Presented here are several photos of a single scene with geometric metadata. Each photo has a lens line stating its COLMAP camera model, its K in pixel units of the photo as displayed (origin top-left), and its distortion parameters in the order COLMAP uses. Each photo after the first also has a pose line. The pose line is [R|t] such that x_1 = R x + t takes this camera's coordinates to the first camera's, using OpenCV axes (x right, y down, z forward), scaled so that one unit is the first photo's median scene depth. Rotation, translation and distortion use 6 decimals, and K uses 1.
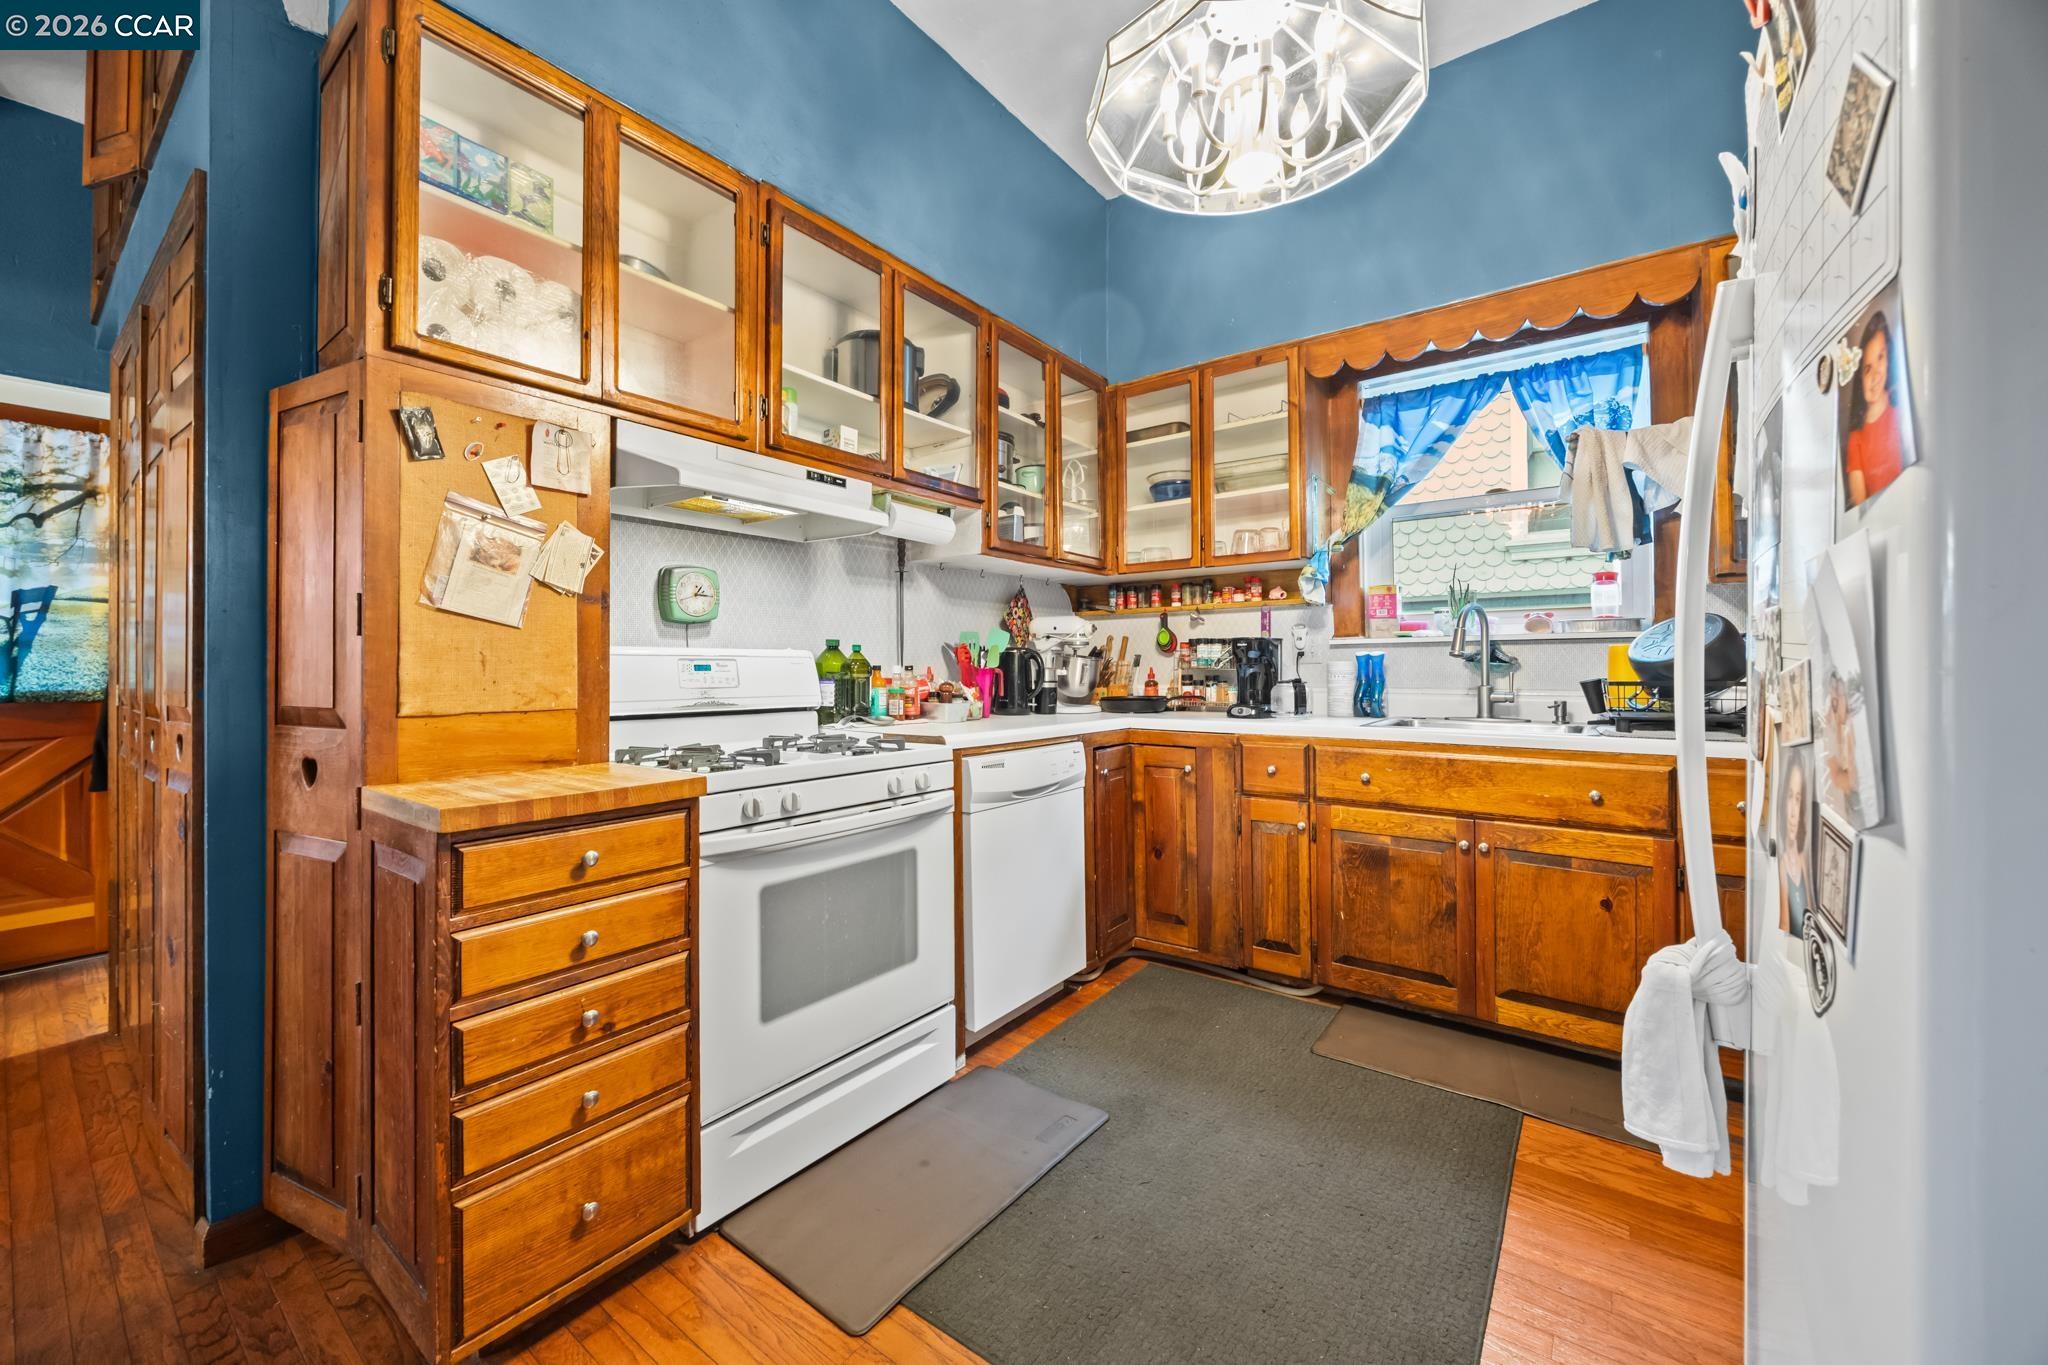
lens RADIAL K [[792.2, 0, 1018.2], [0, 792.2, 657.3], [0, 0, 1]] dist [-0.006653, 0.000088]
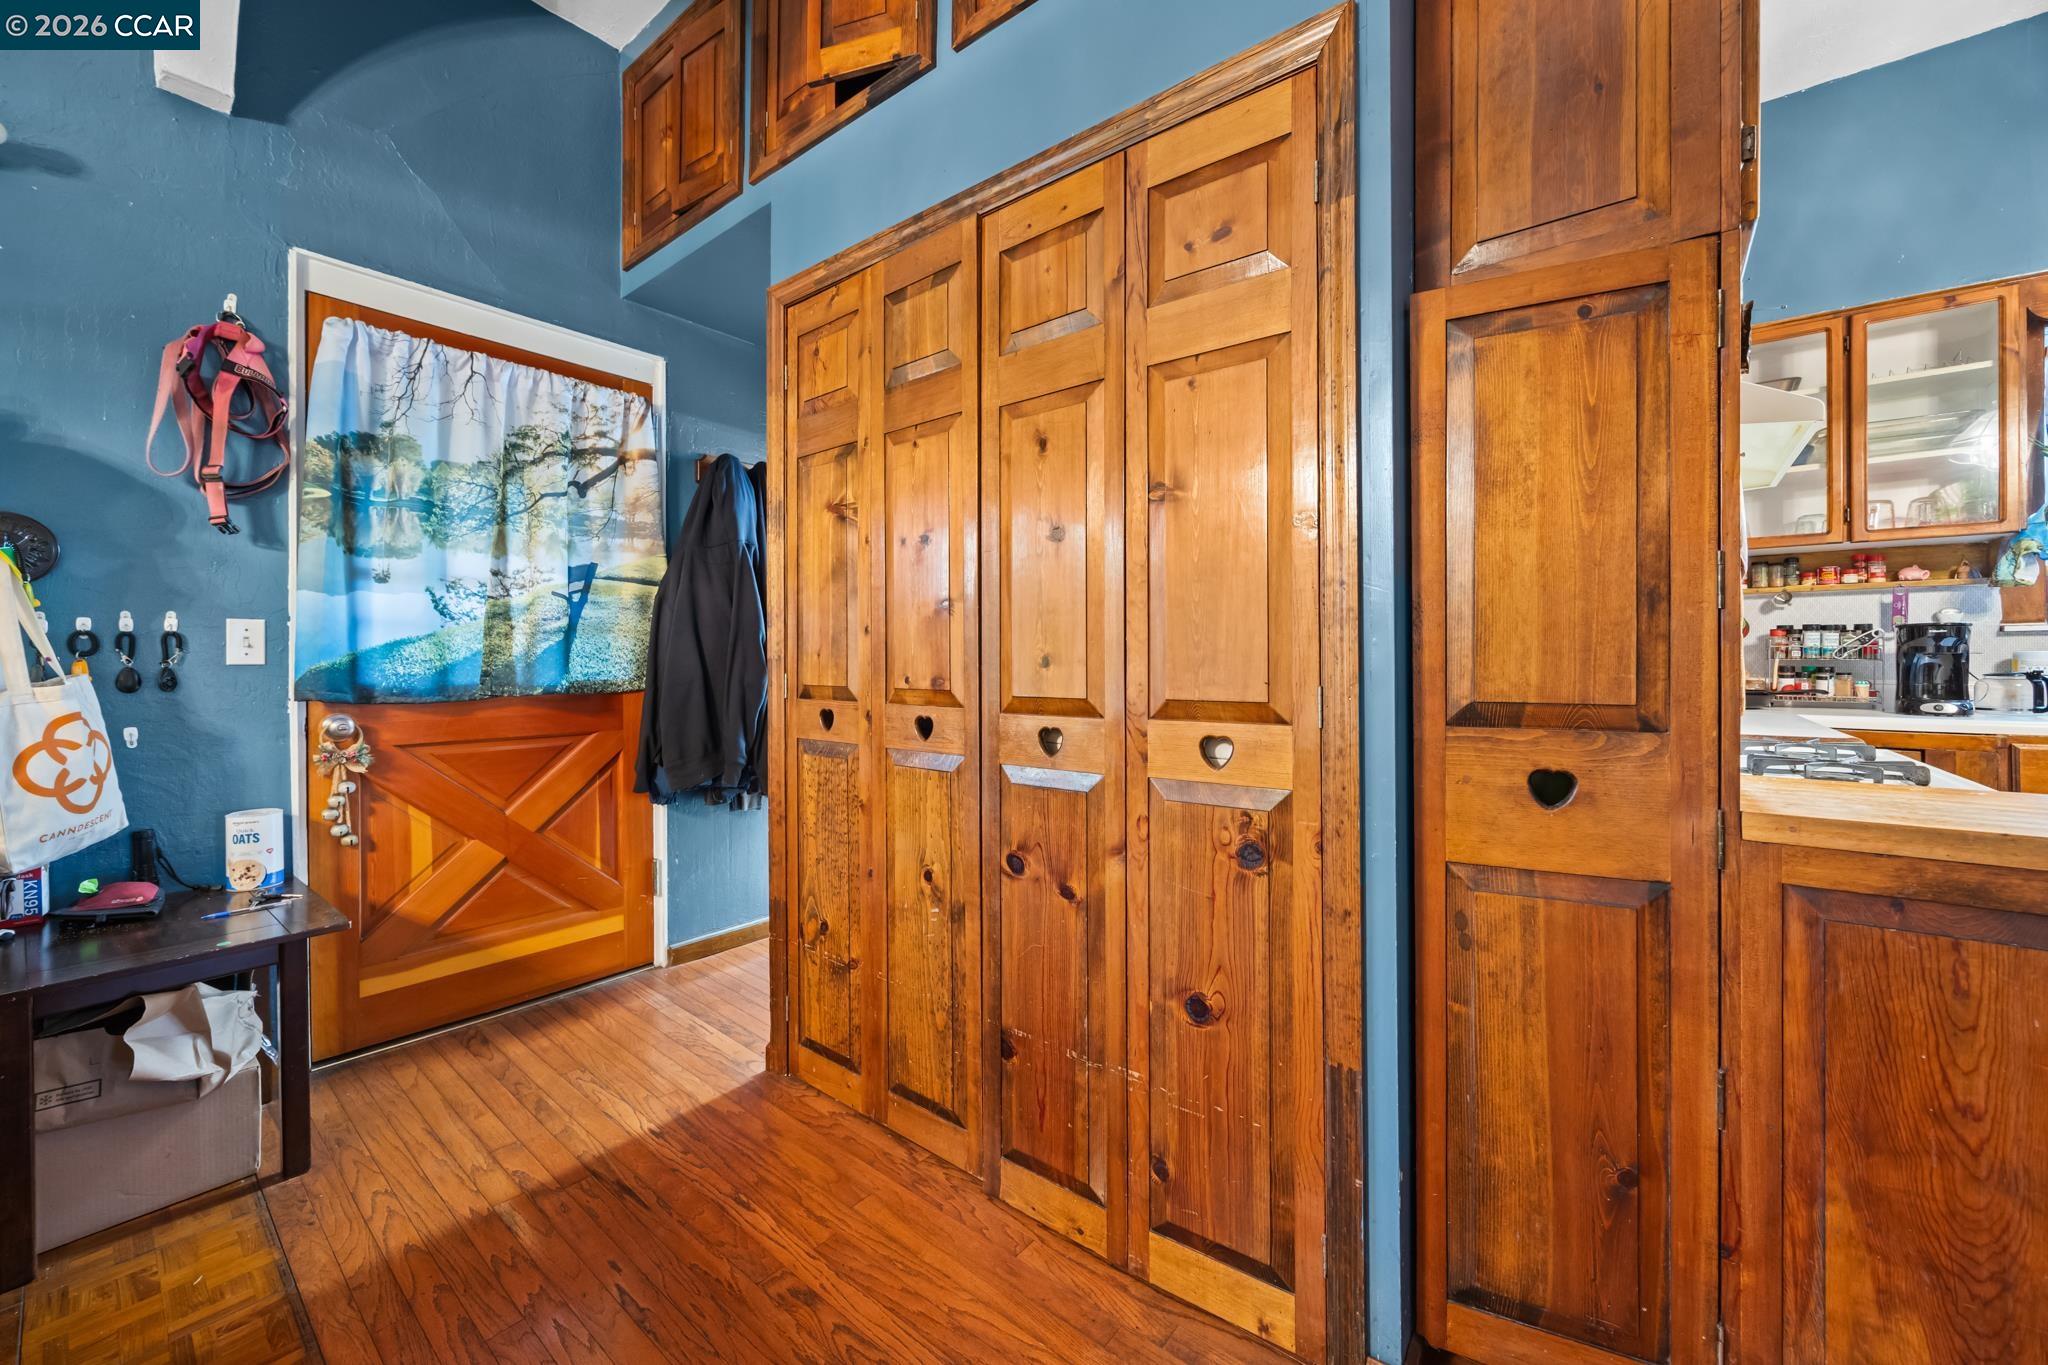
lens RADIAL K [[792.2, 0, 1021.1], [0, 792.2, 659.3], [0, 0, 1]] dist [-0.006653, 0.000088]
pose [[0.999583, 0.002101, -0.028806, -1.202392], [-0.001770, 0.999932, 0.011484, 0.012261], [0.028828, -0.011428, 0.999519, 0.189400]]
